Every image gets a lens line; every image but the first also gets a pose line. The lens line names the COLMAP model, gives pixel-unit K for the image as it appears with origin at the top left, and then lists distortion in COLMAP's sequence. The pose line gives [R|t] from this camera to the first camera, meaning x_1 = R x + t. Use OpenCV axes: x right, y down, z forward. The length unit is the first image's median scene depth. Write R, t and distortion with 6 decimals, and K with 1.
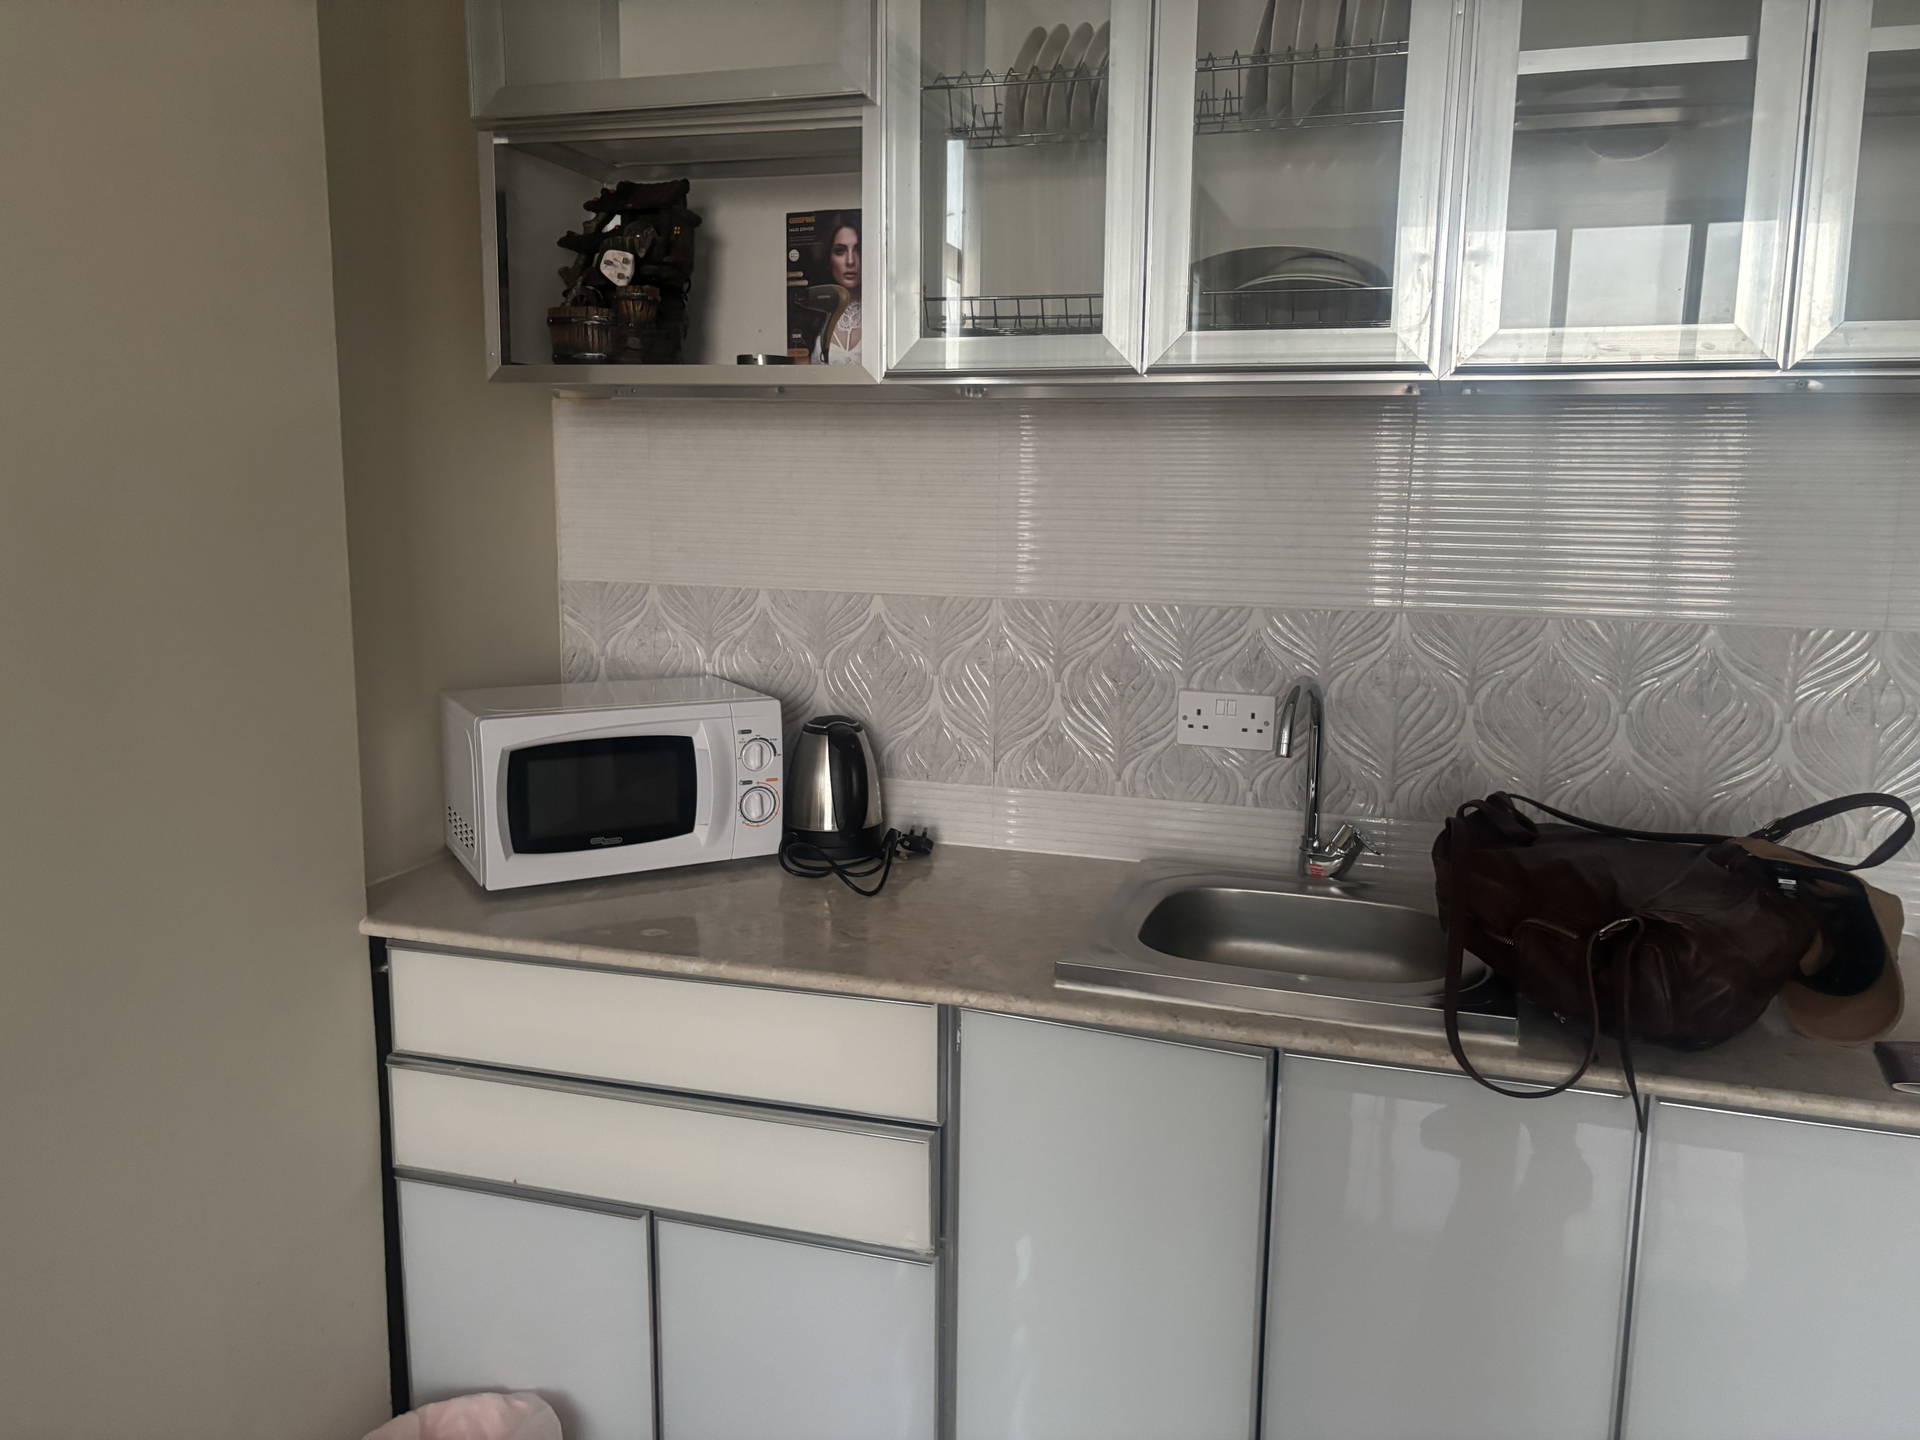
lens RADIAL K [[1524.2, 0, 960.0], [0, 1524.2, 720.0], [0, 0, 1]] dist [0.095294, 0.000464]
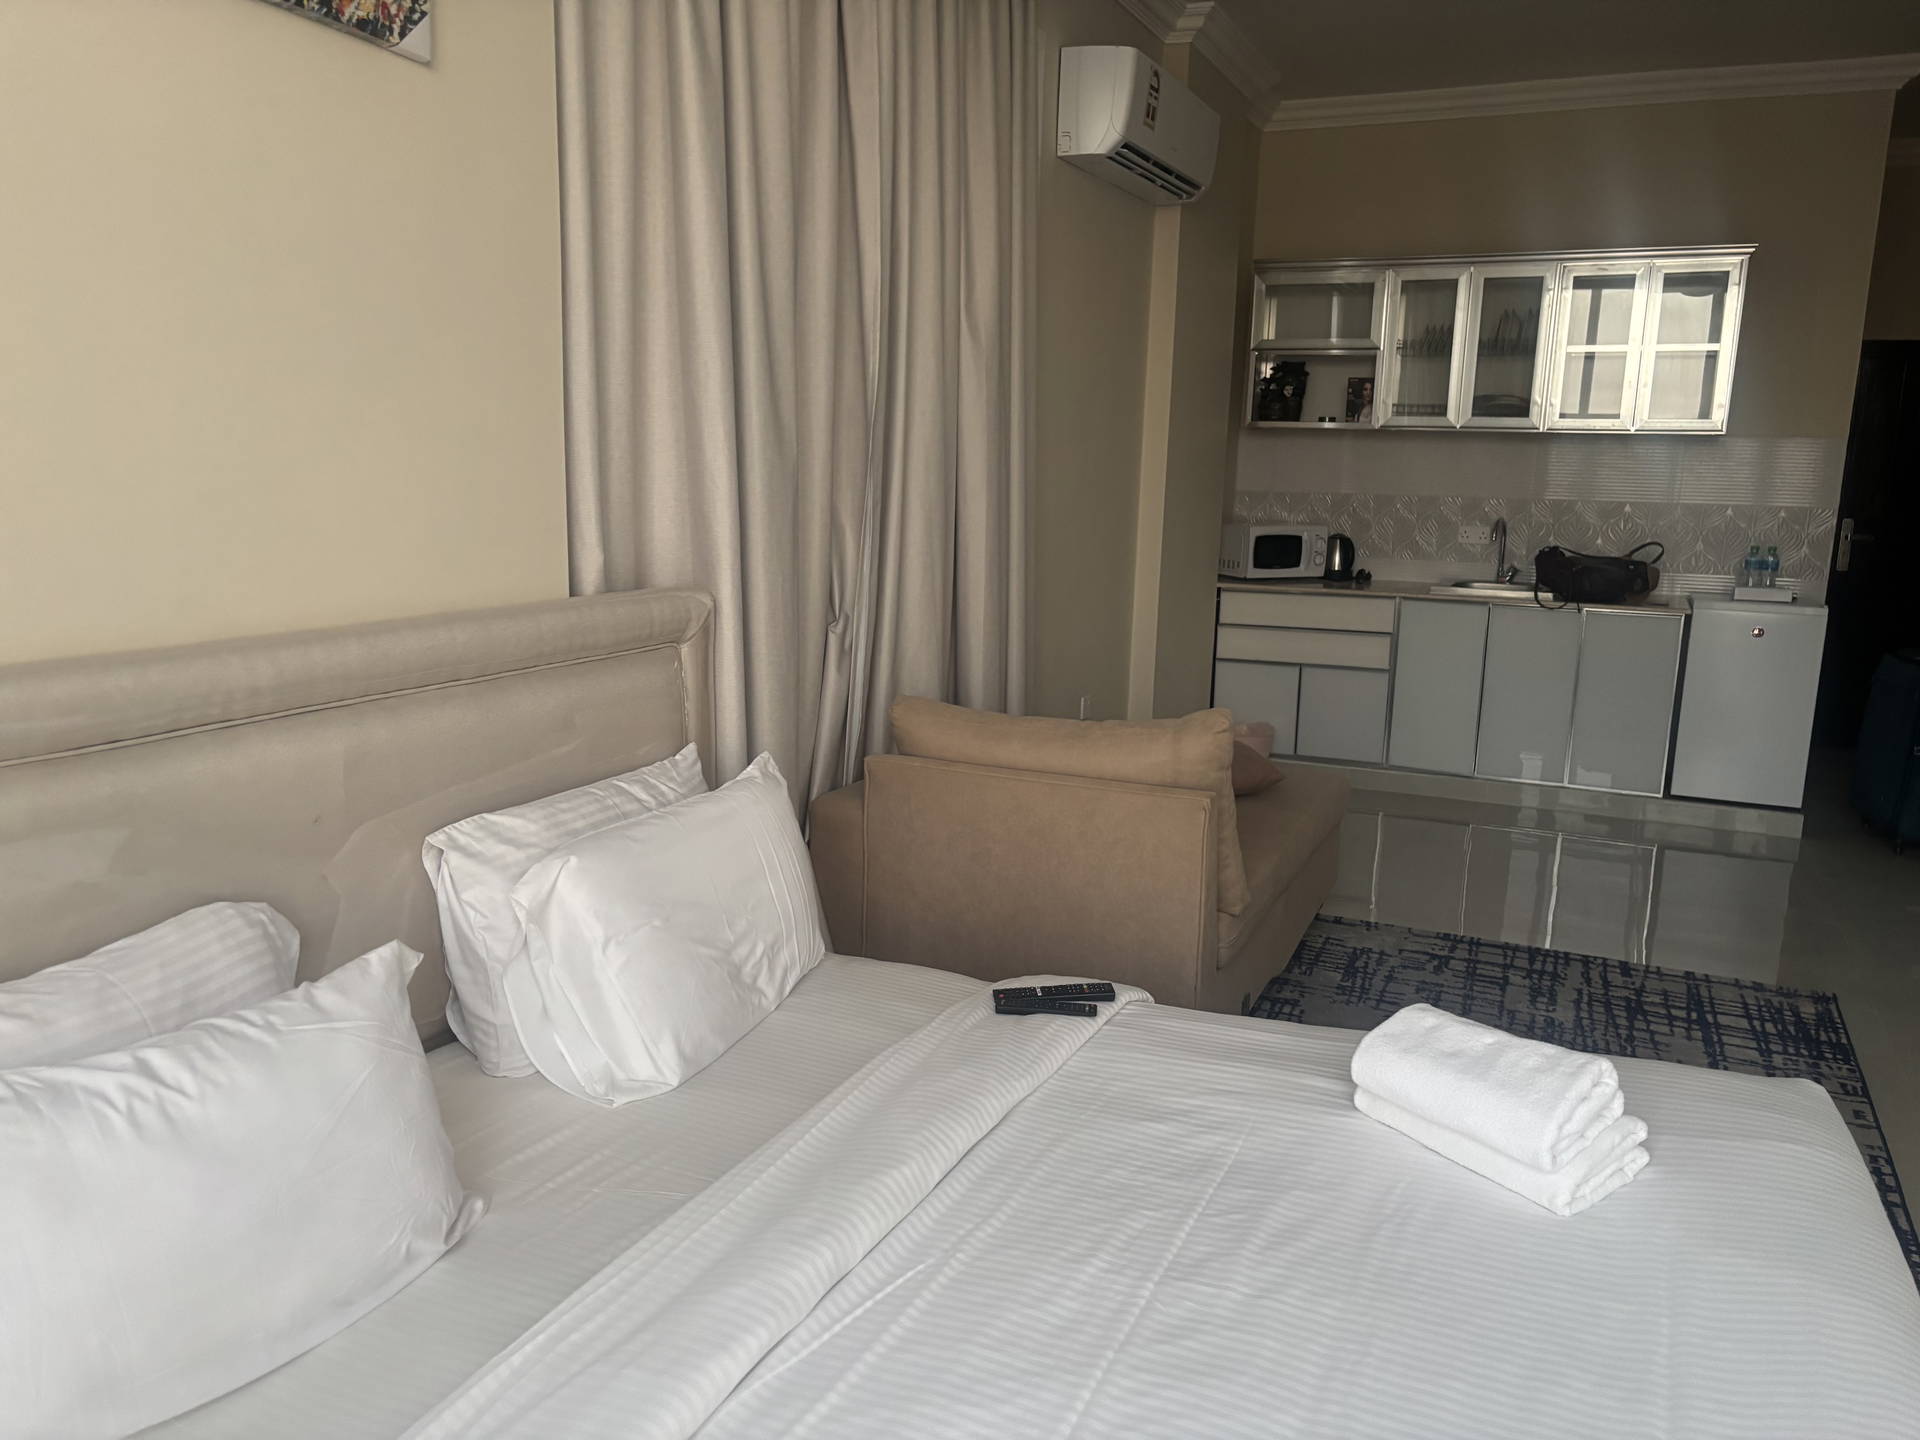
lens RADIAL K [[1447.8, 0, 960.0], [0, 1447.8, 720.0], [0, 0, 1]] dist [0.006699, 0.001134]
pose [[0.992349, 0.037648, -0.117582, -0.546218], [-0.035057, 0.999097, 0.024023, 0.368849], [0.118380, -0.019717, 0.992773, -2.234121]]
